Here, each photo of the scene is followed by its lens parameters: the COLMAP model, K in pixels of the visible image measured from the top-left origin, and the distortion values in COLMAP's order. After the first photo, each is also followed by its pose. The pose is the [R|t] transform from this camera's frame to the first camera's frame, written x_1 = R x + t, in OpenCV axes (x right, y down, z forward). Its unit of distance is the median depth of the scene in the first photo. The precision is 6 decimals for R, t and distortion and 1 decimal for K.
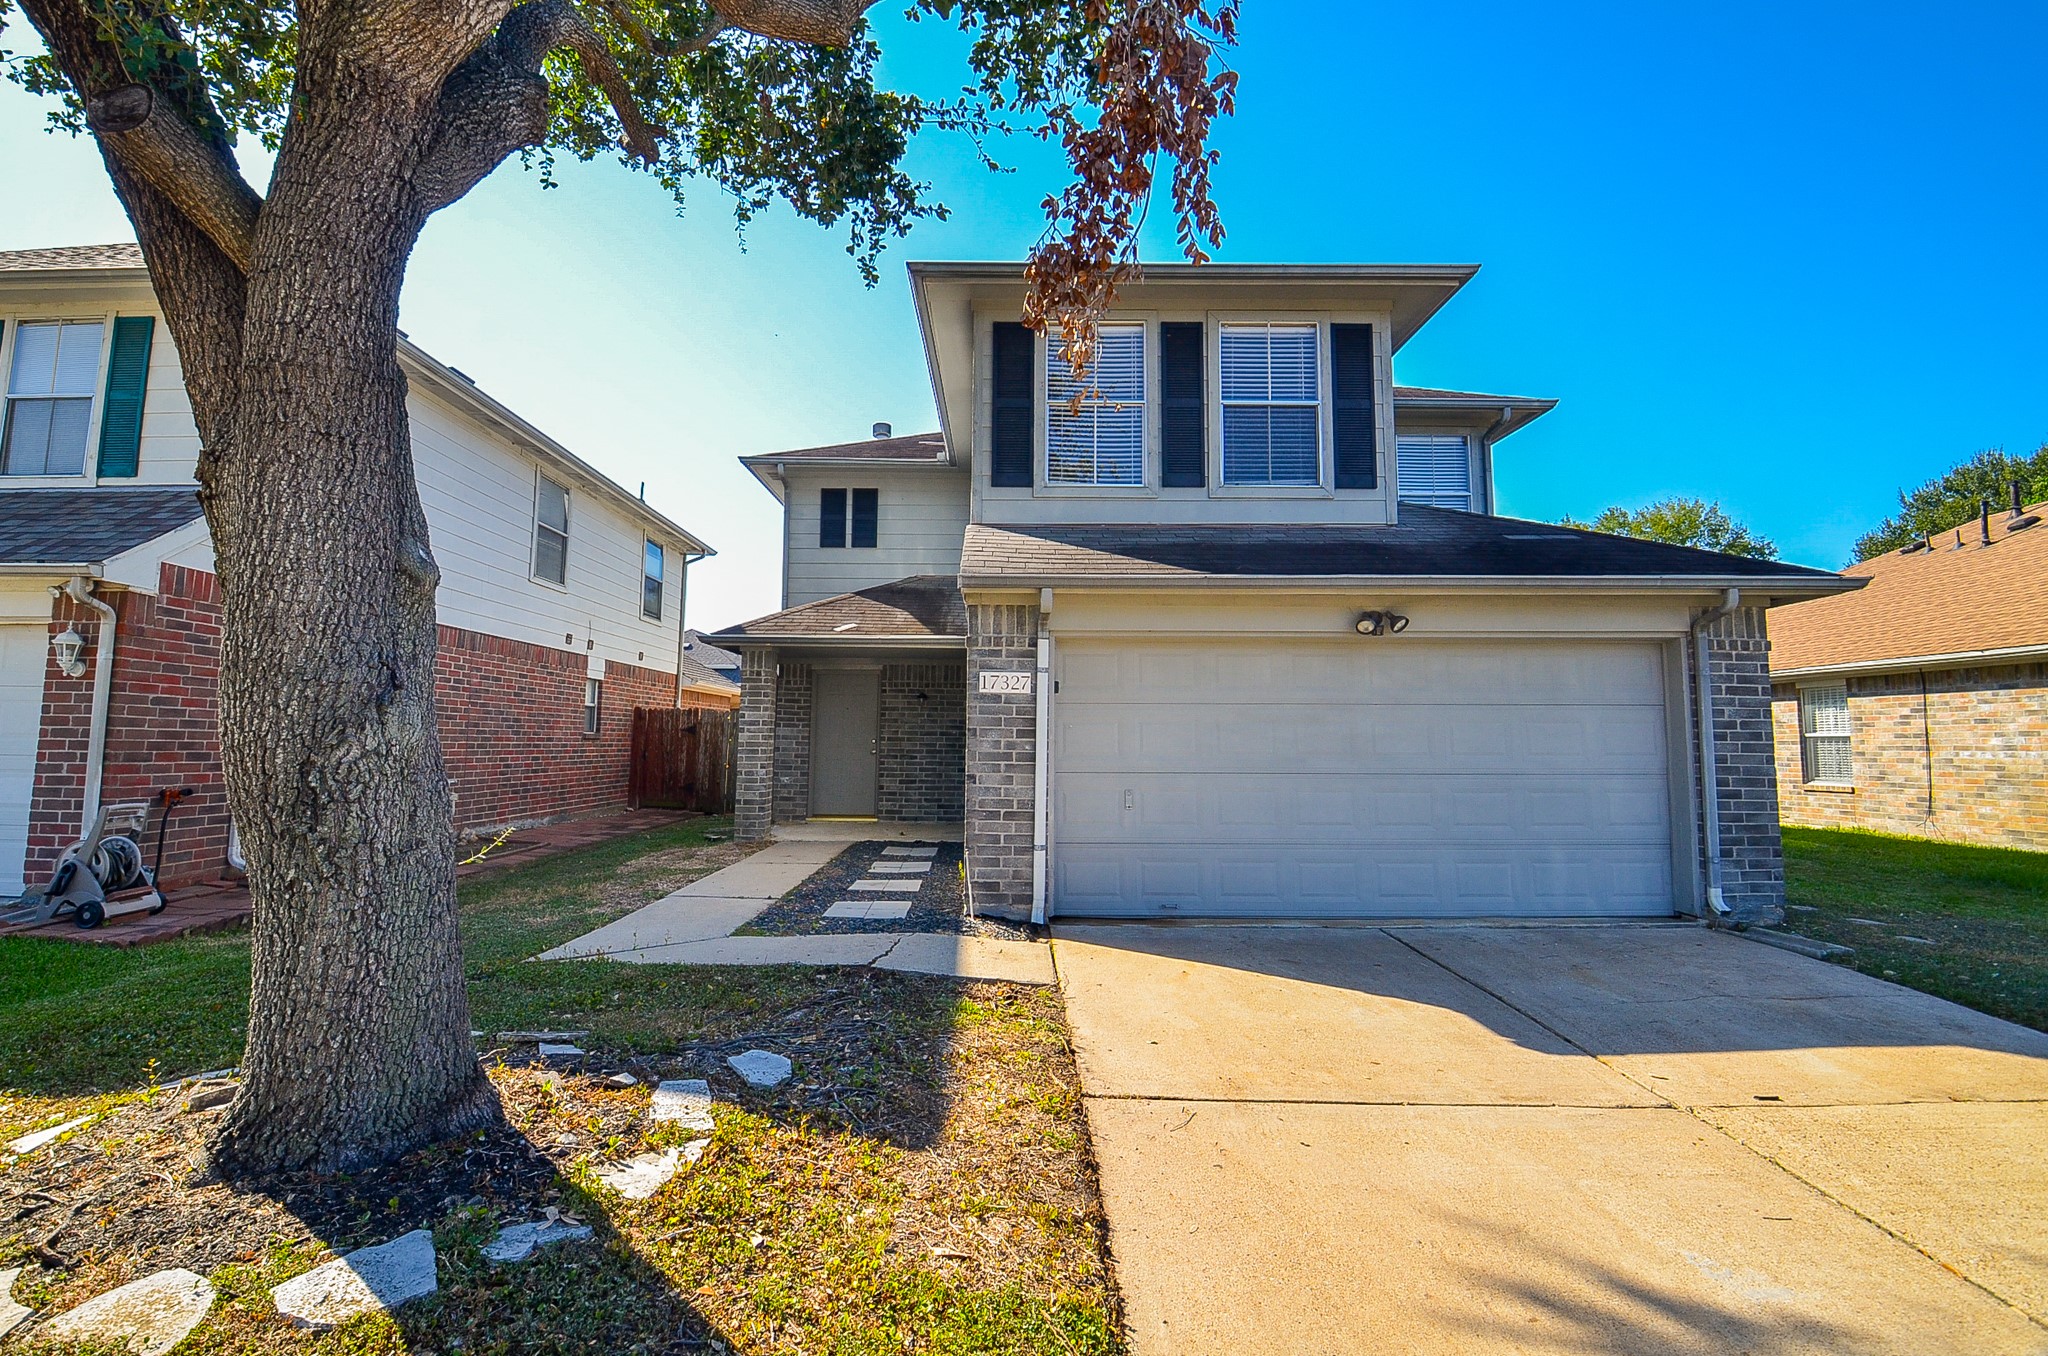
lens RADIAL K [[928.3, 0, 1022.4], [0, 928.3, 657.0], [0, 0, 1]] dist [0.001162, -0.004454]
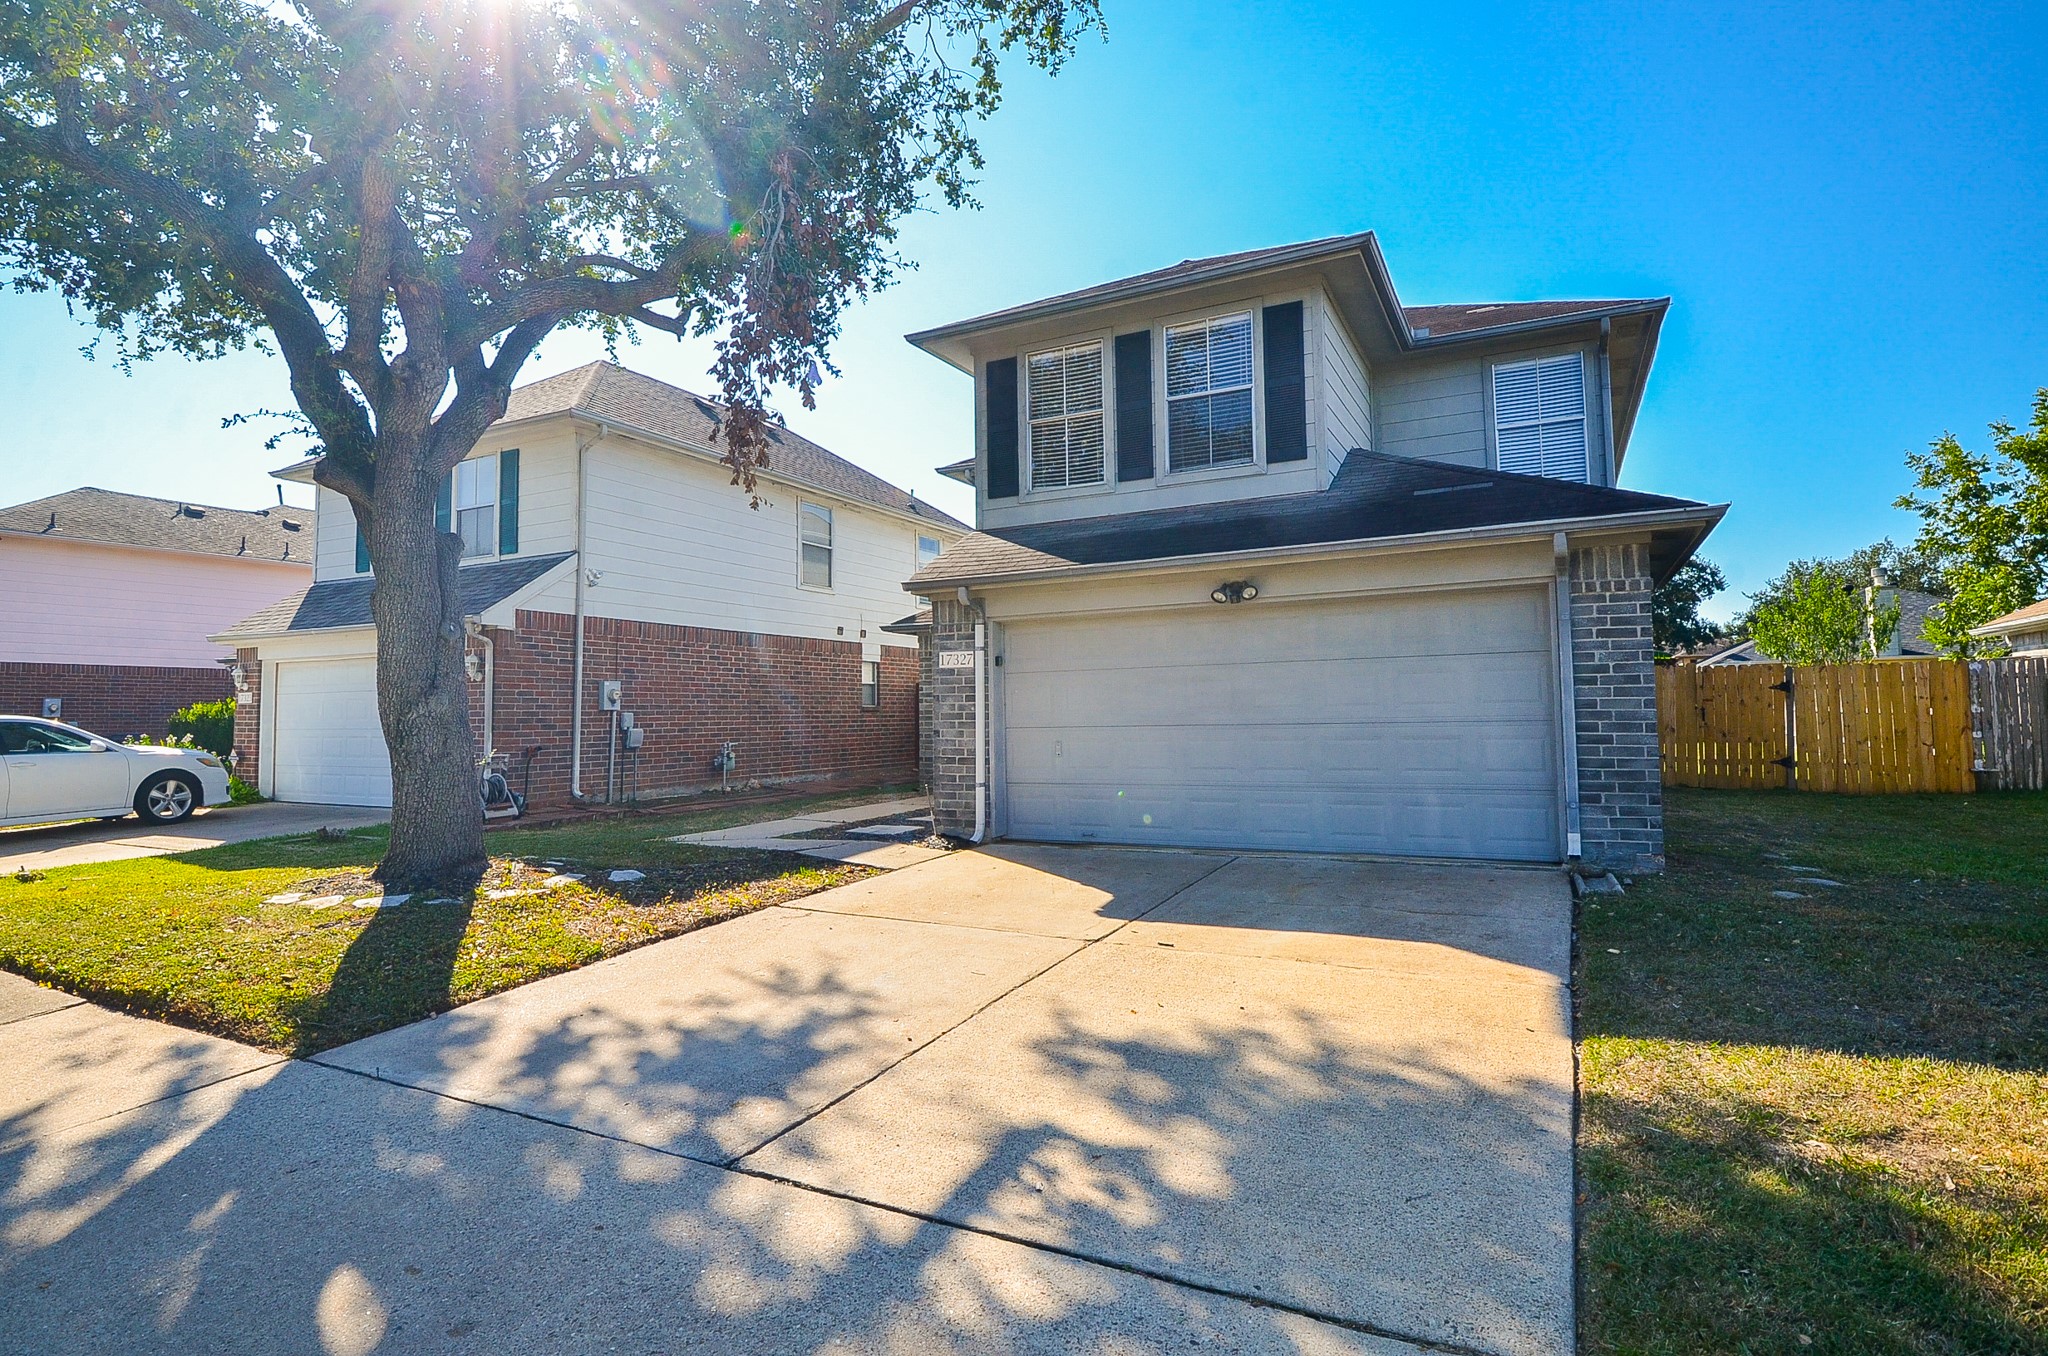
lens RADIAL K [[1087.2, 0, 1034.9], [0, 1087.2, 661.2], [0, 0, 1]] dist [0.047903, 0.000326]
pose [[0.884969, -0.044103, -0.463556, 0.743038], [0.064489, 0.997520, 0.028210, -0.005686], [0.461162, -0.054859, 0.885619, -0.288184]]
